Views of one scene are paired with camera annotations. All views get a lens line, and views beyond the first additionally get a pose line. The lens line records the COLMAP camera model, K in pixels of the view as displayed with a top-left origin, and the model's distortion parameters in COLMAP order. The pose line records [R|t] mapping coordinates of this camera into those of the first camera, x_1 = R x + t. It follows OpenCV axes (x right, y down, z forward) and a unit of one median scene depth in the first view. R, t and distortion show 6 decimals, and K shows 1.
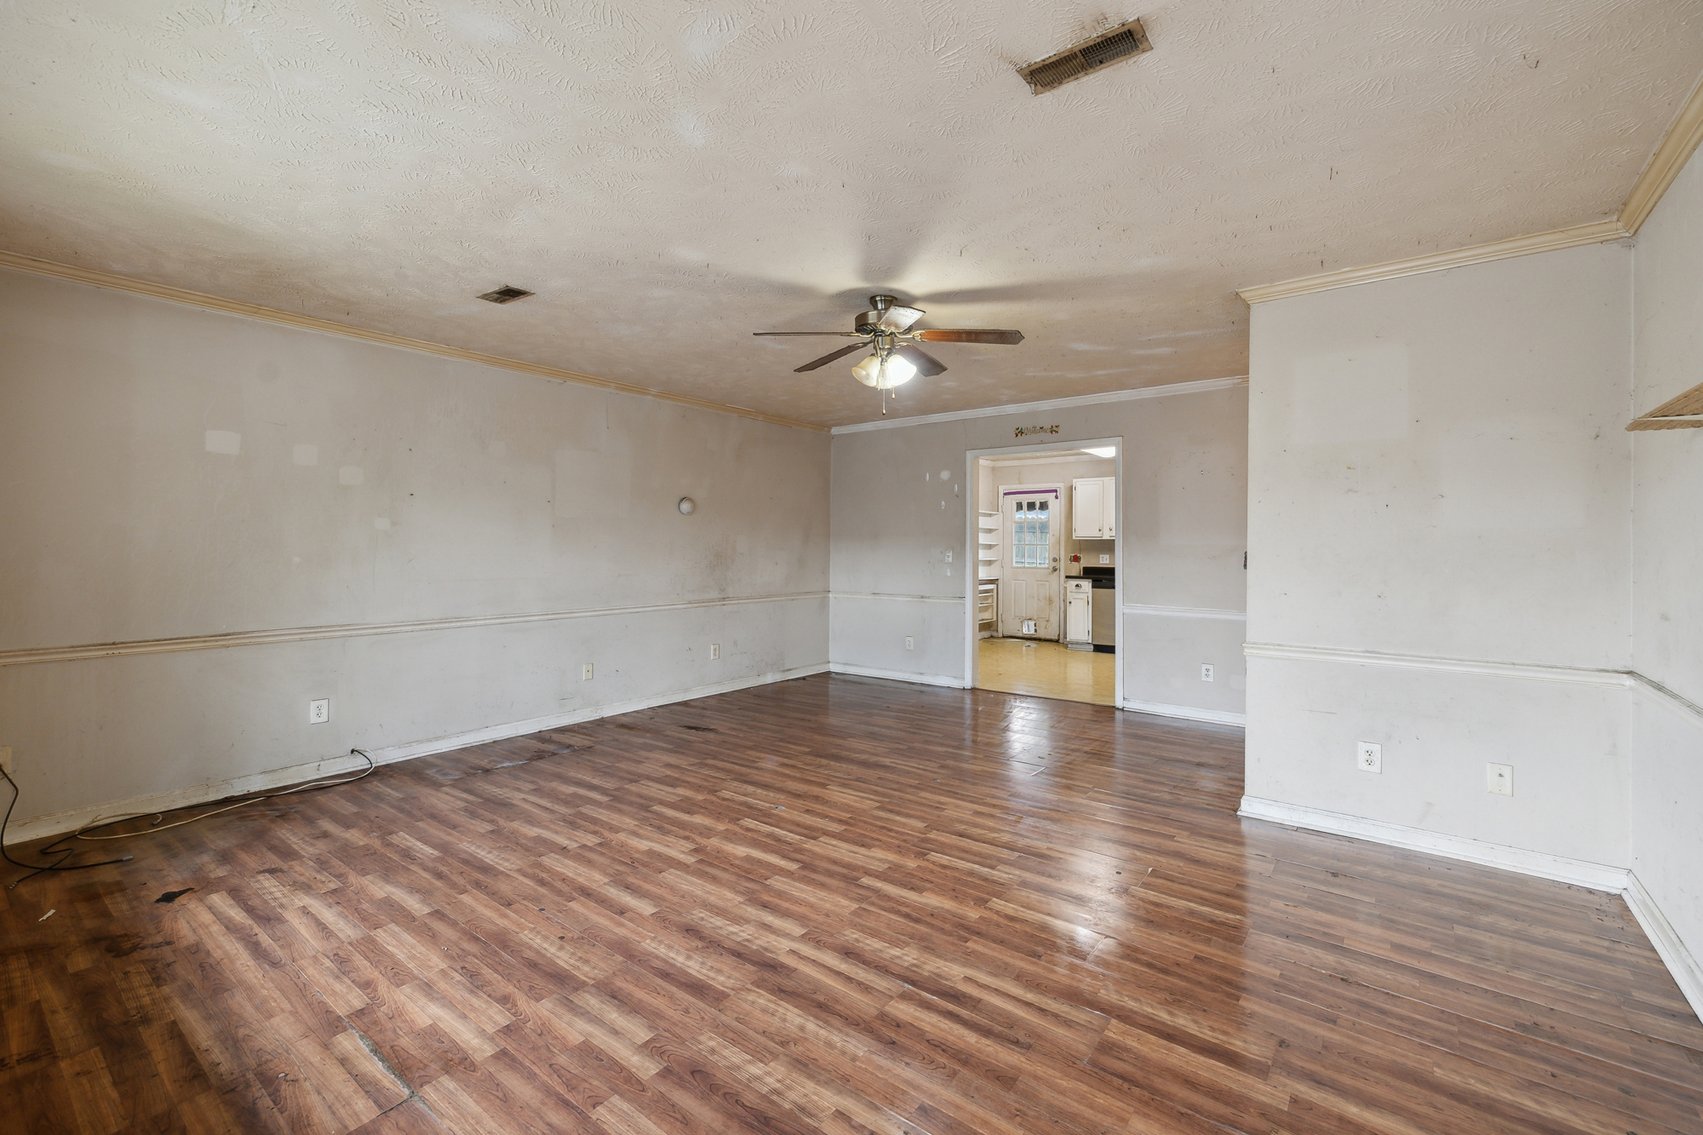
lens RADIAL K [[724.5, 0, 841.4], [0, 724.5, 542.1], [0, 0, 1]] dist [0.009862, 0.001048]
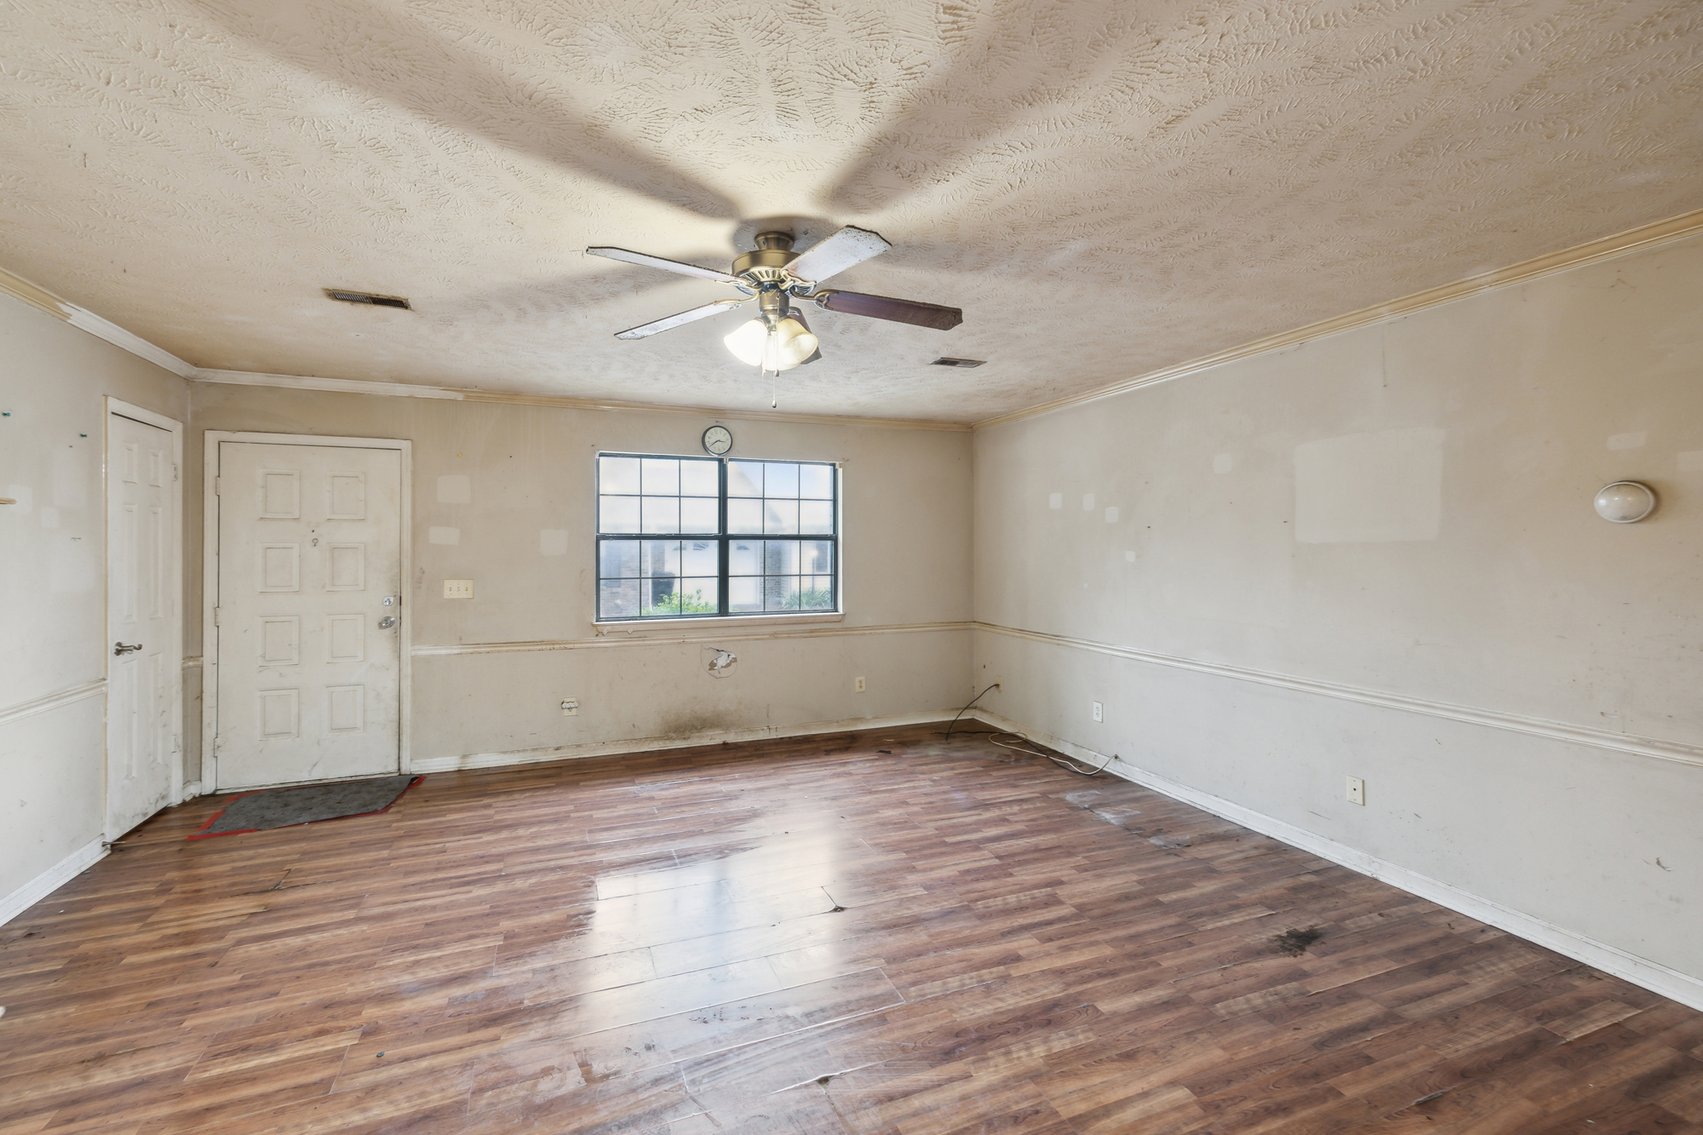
lens RADIAL K [[724.5, 0, 838.2], [0, 724.5, 549.0], [0, 0, 1]] dist [0.009862, 0.001048]
pose [[-0.507035, -0.003327, -0.861919, 0.647096], [0.002185, 0.999984, -0.005145, -0.040591], [0.861923, -0.004492, -0.507020, 1.463693]]
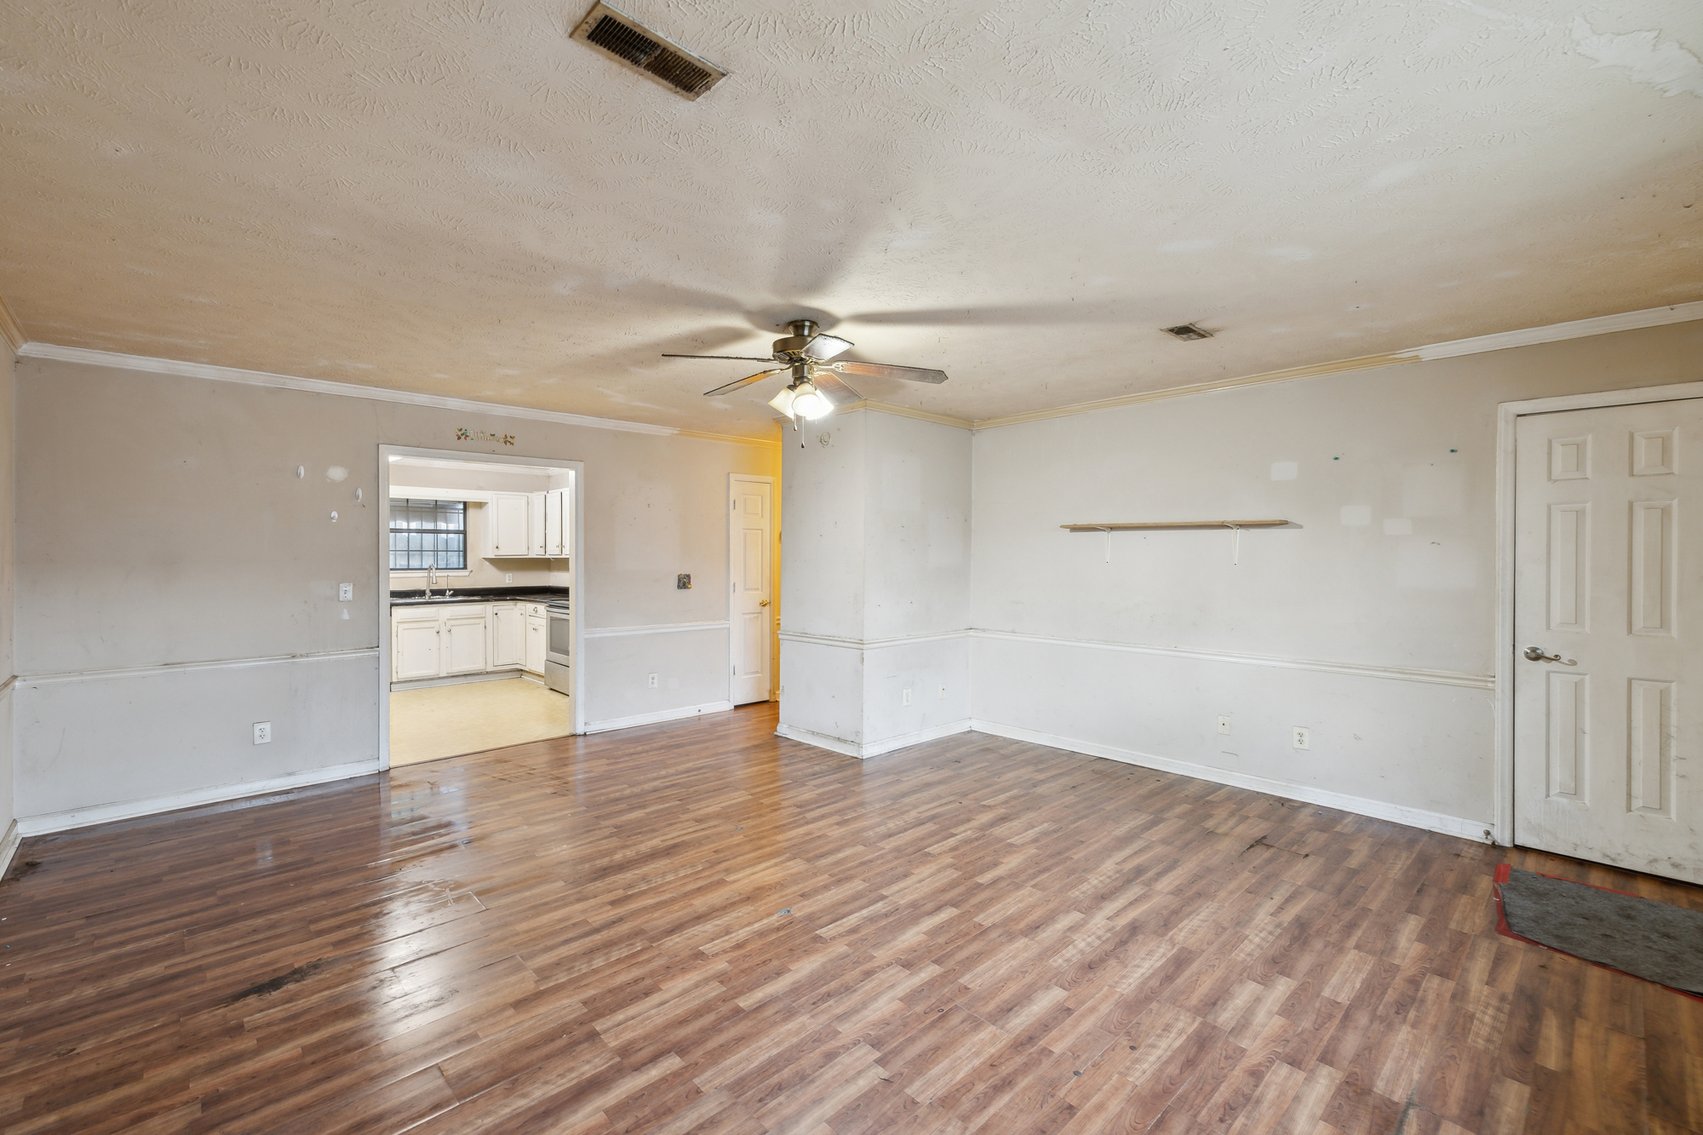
lens RADIAL K [[724.5, 0, 830.7], [0, 724.5, 558.6], [0, 0, 1]] dist [0.009862, 0.001048]
pose [[0.166269, -0.010096, 0.986029, -0.910140], [-0.006320, 0.999916, 0.011304, -0.043825], [-0.986060, -0.008112, 0.166192, 0.841677]]
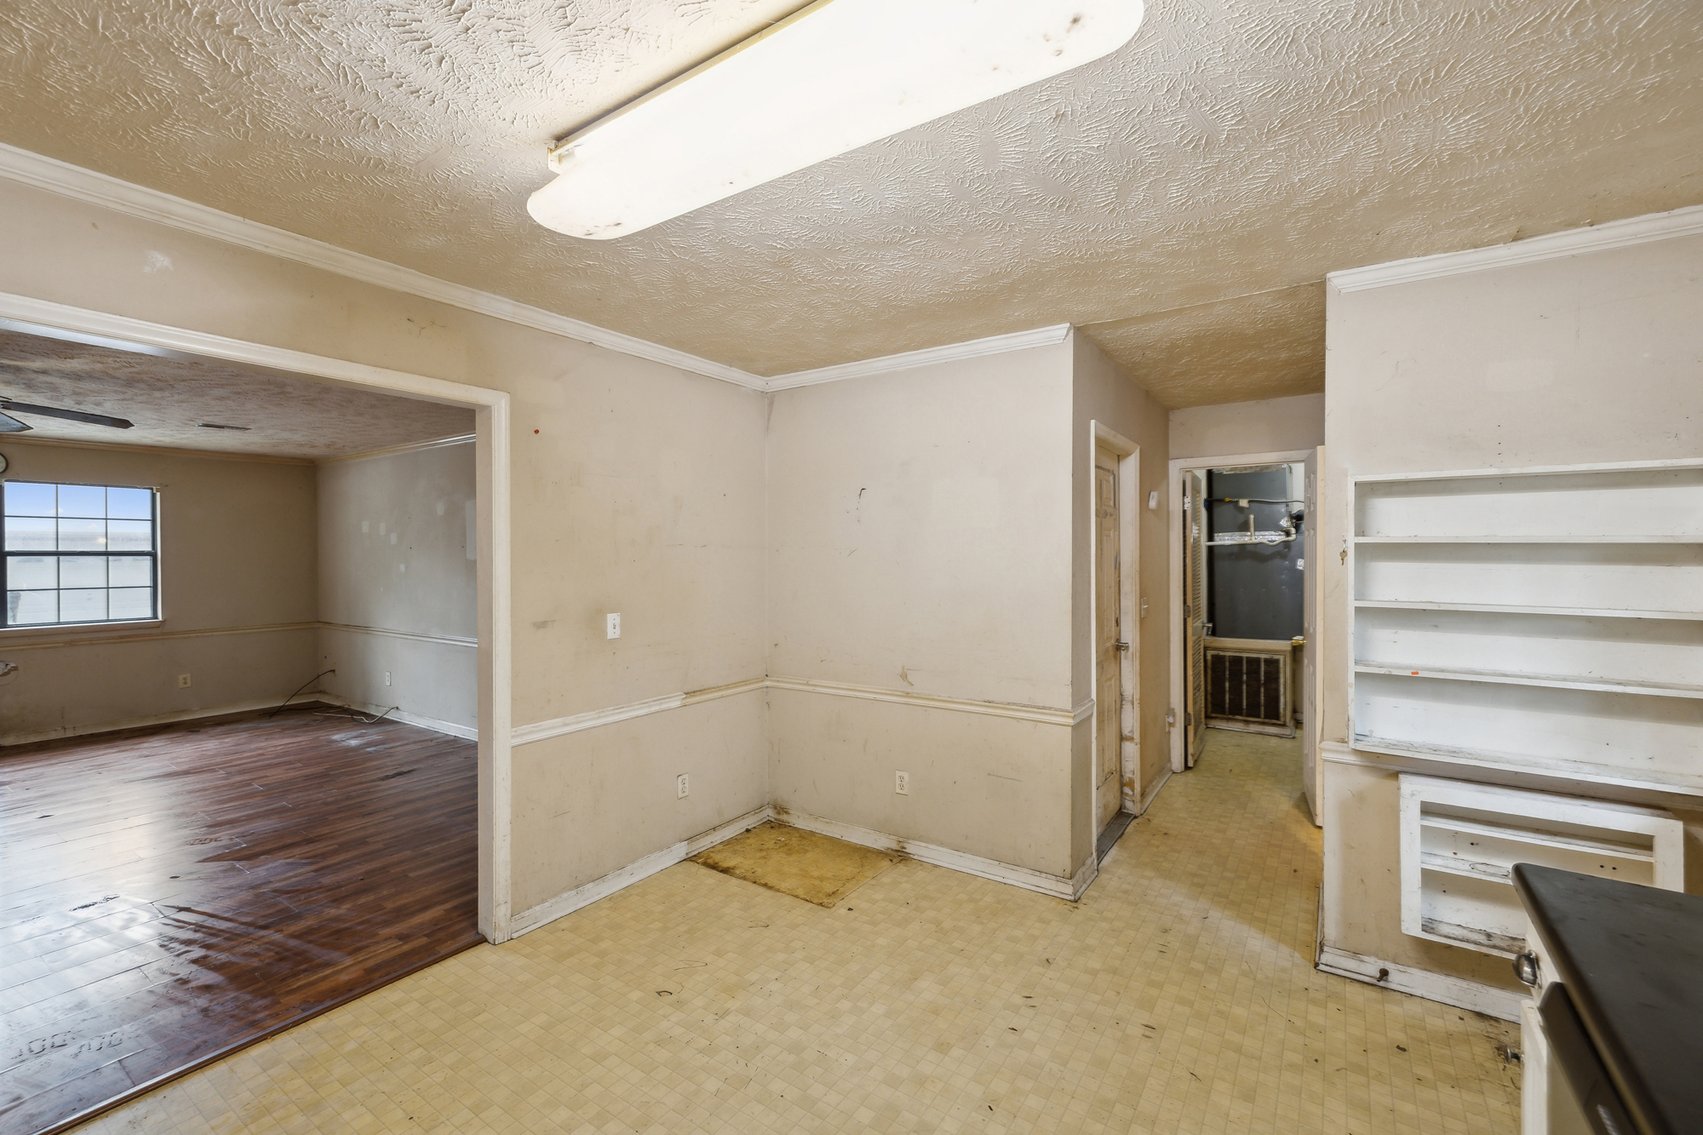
lens RADIAL K [[724.5, 0, 834.8], [0, 724.5, 556.9], [0, 0, 1]] dist [0.009862, 0.001048]
pose [[0.055807, 0.000693, -0.998441, 1.228486], [0.009158, 0.999957, 0.001206, -0.053367], [0.998400, -0.009211, 0.055798, 2.300221]]
